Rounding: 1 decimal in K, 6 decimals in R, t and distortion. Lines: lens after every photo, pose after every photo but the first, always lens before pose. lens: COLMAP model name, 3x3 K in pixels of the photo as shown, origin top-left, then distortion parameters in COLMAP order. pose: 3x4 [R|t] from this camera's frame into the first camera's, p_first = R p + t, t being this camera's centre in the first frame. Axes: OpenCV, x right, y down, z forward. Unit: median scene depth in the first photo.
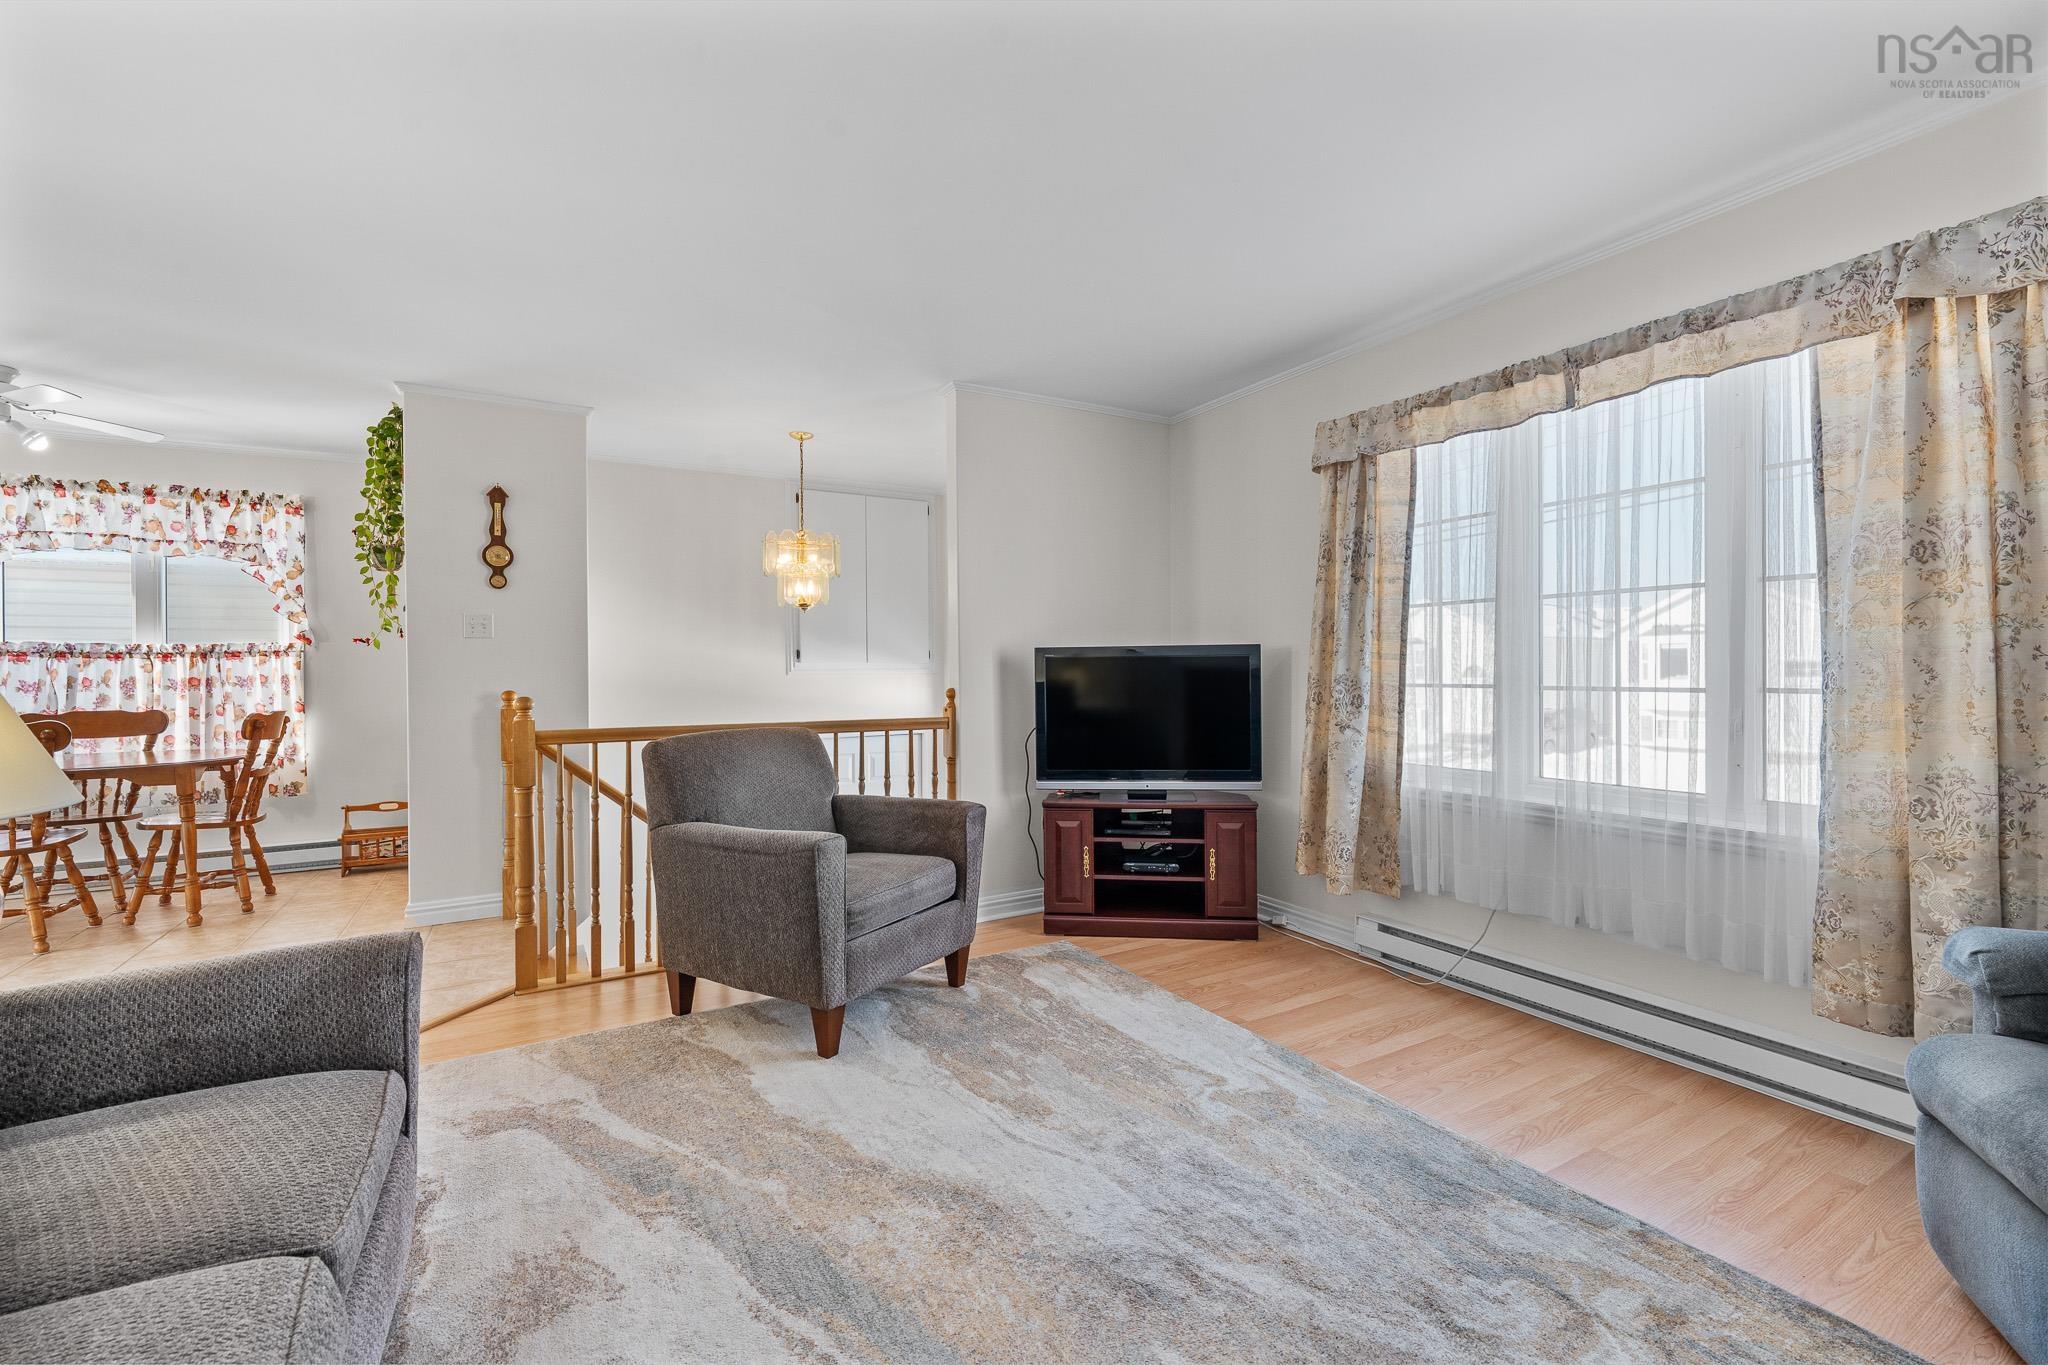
lens RADIAL K [[873.3, 0, 1028.8], [0, 873.3, 670.5], [0, 0, 1]] dist [0.000259, 0.000449]
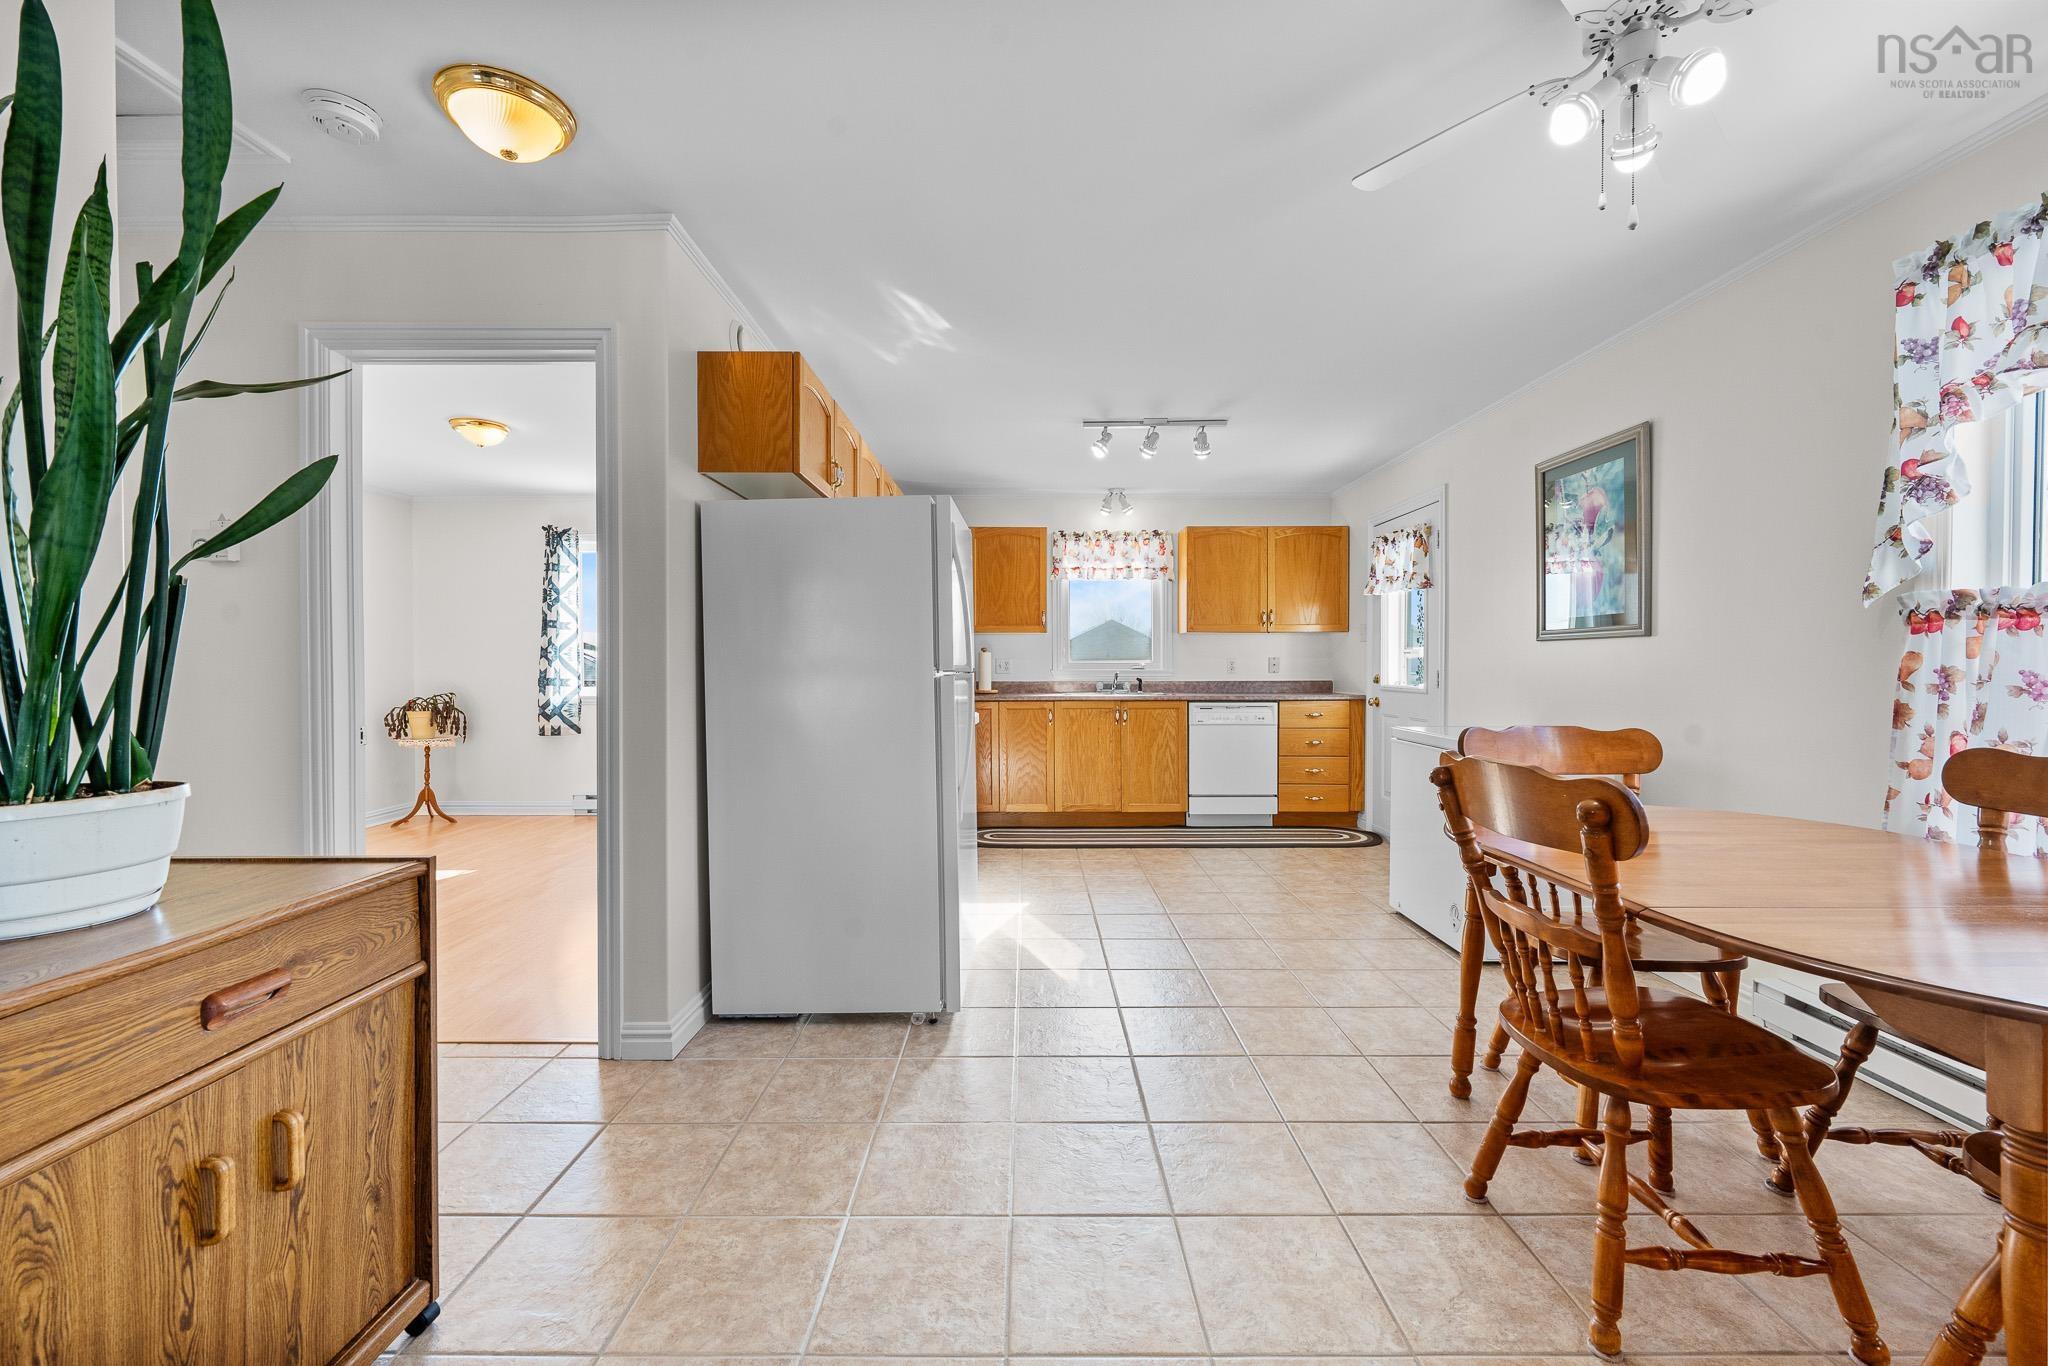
lens RADIAL K [[804.2, 0, 1024.2], [0, 804.2, 673.6], [0, 0, 1]] dist [-0.002107, 0.000095]
pose [[-0.493677, 0.017531, -0.869469, -0.528618], [0.003512, 0.999829, 0.018165, 0.003313], [0.869638, 0.005914, -0.493654, 0.735241]]
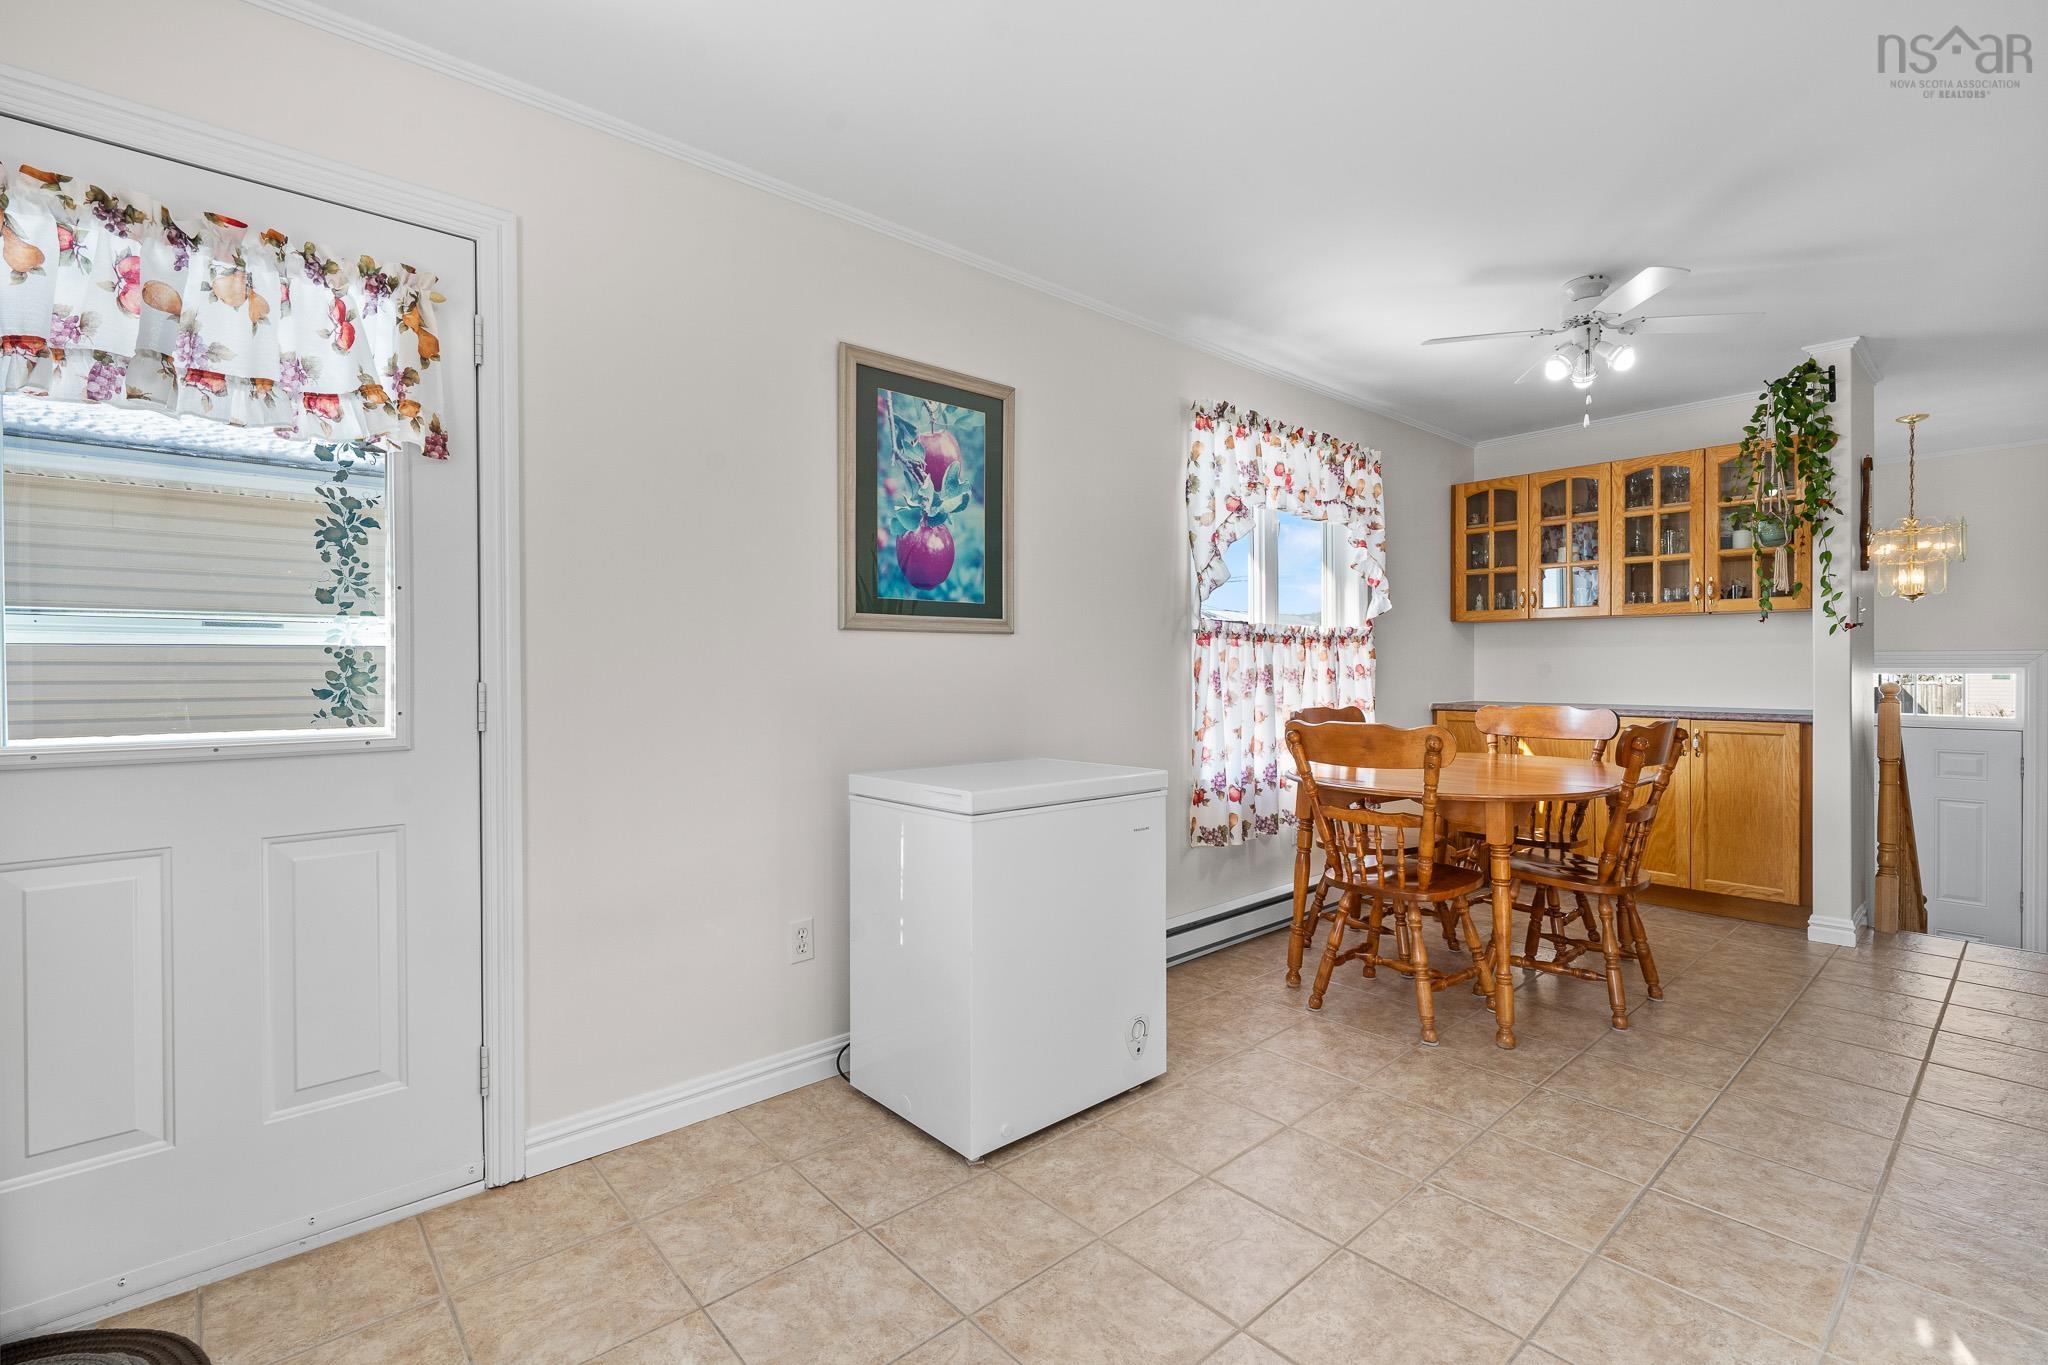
lens RADIAL K [[918.5, 0, 1028.3], [0, 918.5, 673.5], [0, 0, 1]] dist [0.013373, -0.000203]
pose [[0.977068, 0.002776, 0.212908, -1.471663], [-0.003906, 0.999980, 0.004890, 0.011318], [-0.212890, -0.005609, 0.977060, 0.215014]]
